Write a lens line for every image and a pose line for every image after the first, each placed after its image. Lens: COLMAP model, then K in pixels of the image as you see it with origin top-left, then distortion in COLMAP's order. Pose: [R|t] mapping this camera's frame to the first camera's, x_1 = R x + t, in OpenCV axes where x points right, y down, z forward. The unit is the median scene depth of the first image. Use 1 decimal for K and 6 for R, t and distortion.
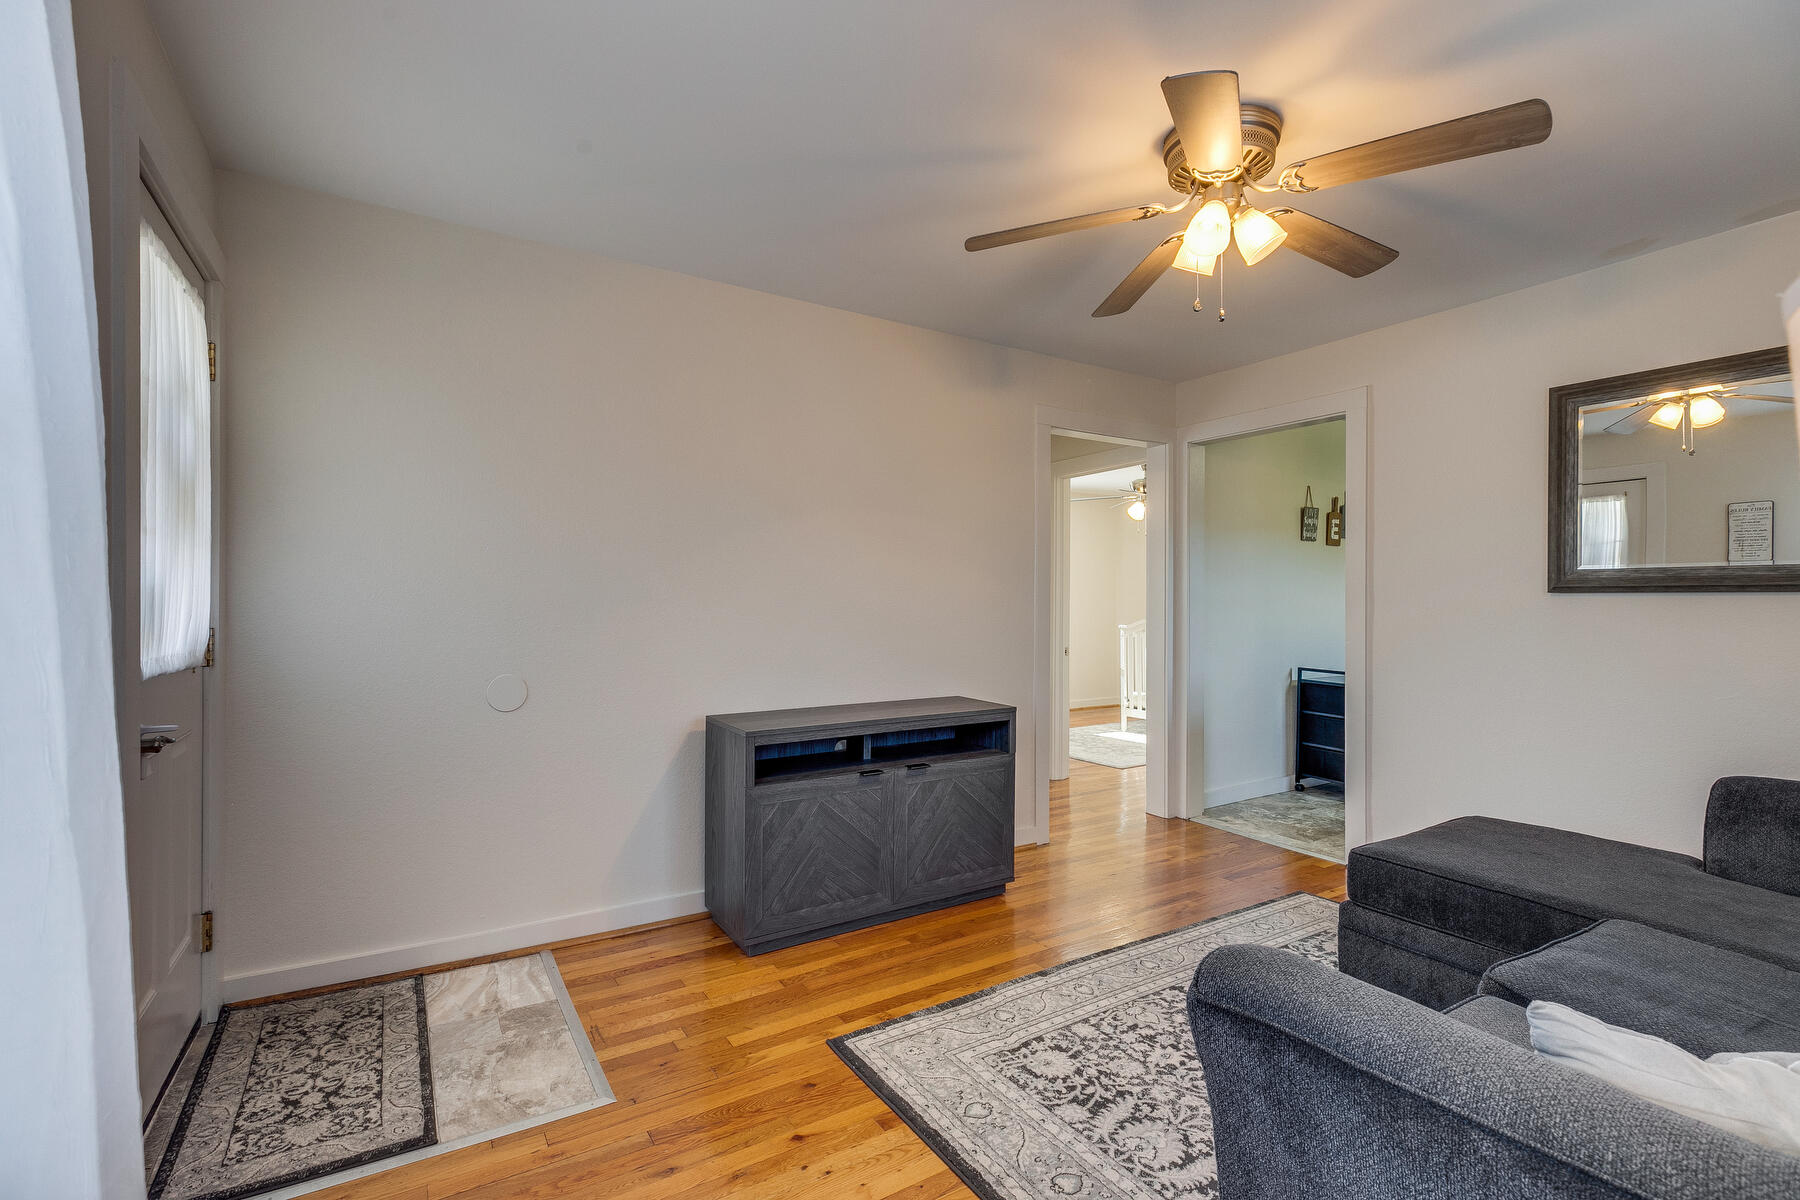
lens RADIAL K [[808.7, 0, 903.0], [0, 808.7, 605.6], [0, 0, 1]] dist [0.002844, -0.001218]
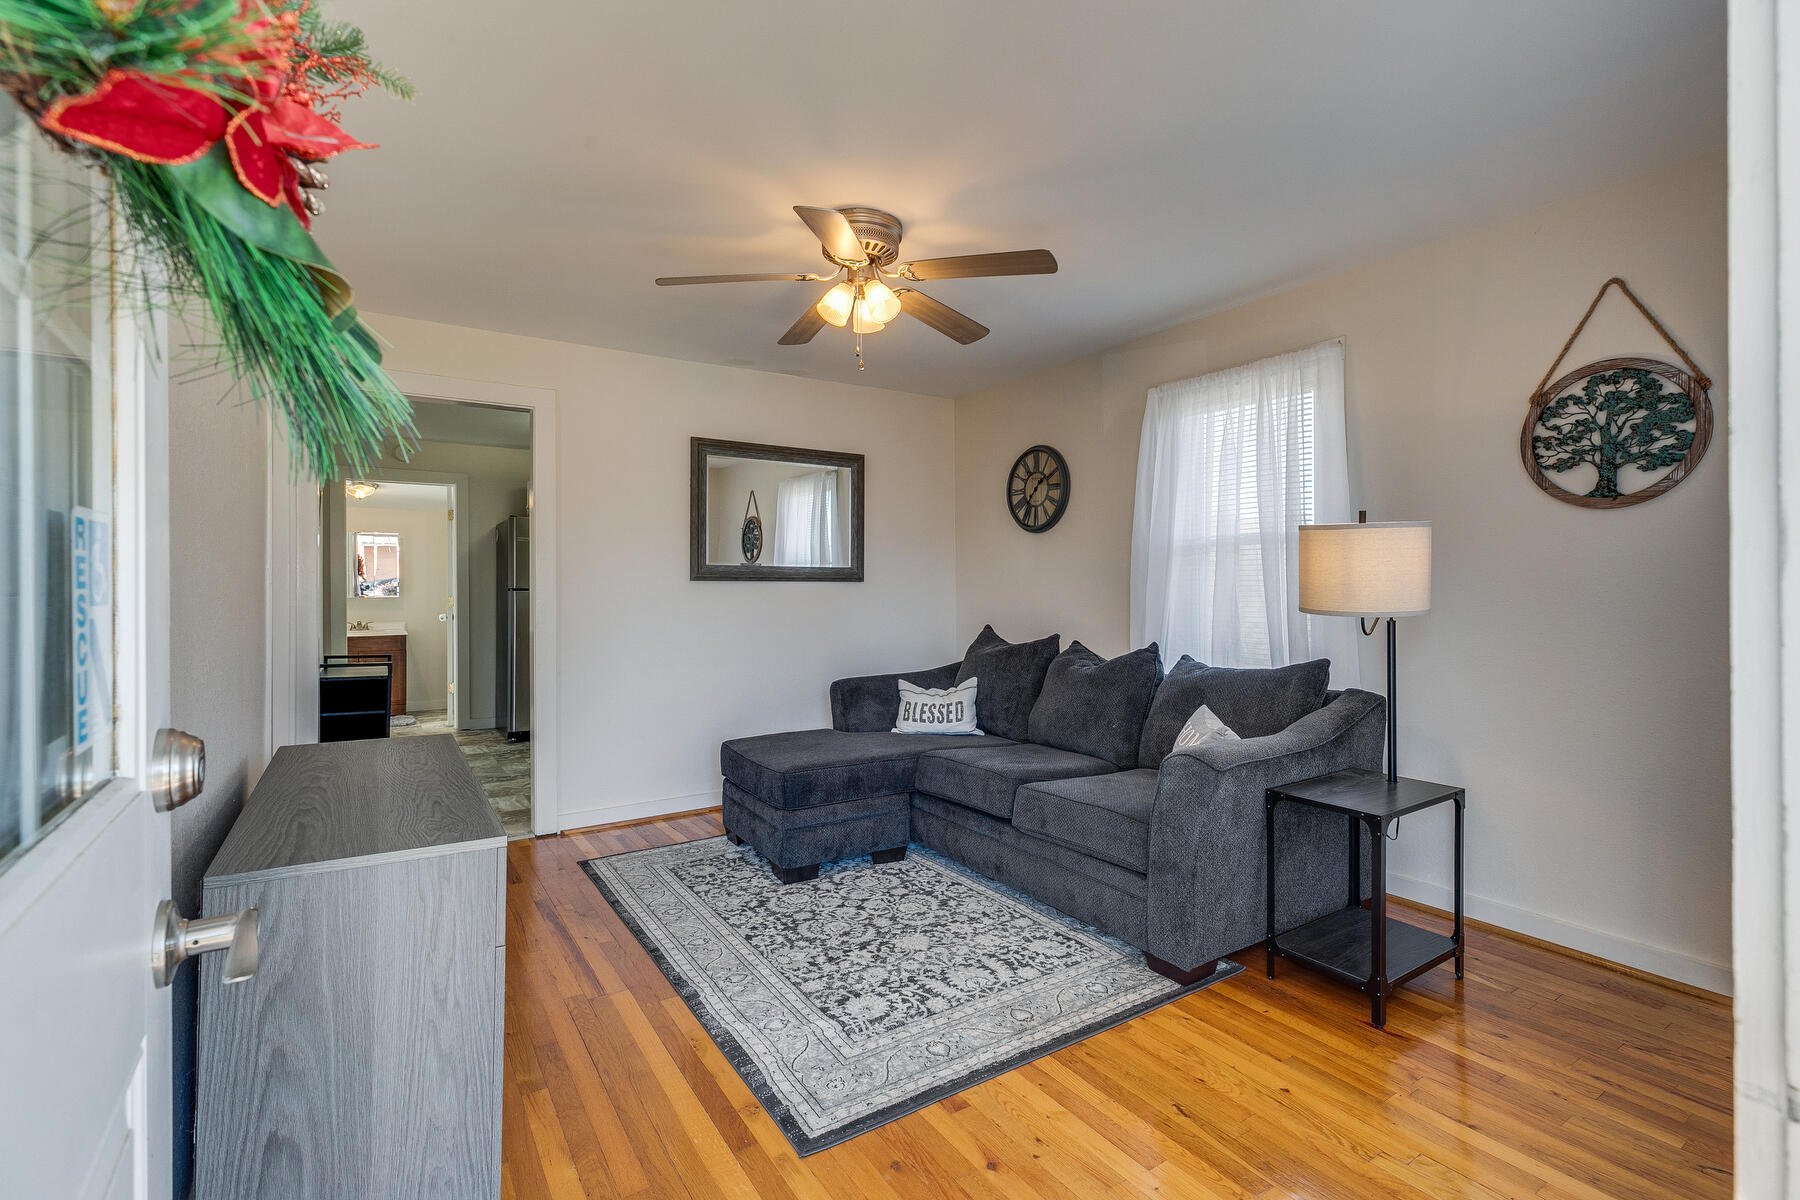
lens RADIAL K [[808.7, 0, 889.8], [0, 808.7, 596.7], [0, 0, 1]] dist [0.002844, -0.001218]
pose [[-0.004972, -0.008439, 0.999952, -0.868246], [0.005942, 0.999946, 0.008469, 0.001999], [-0.999970, 0.005984, -0.004922, 0.929661]]
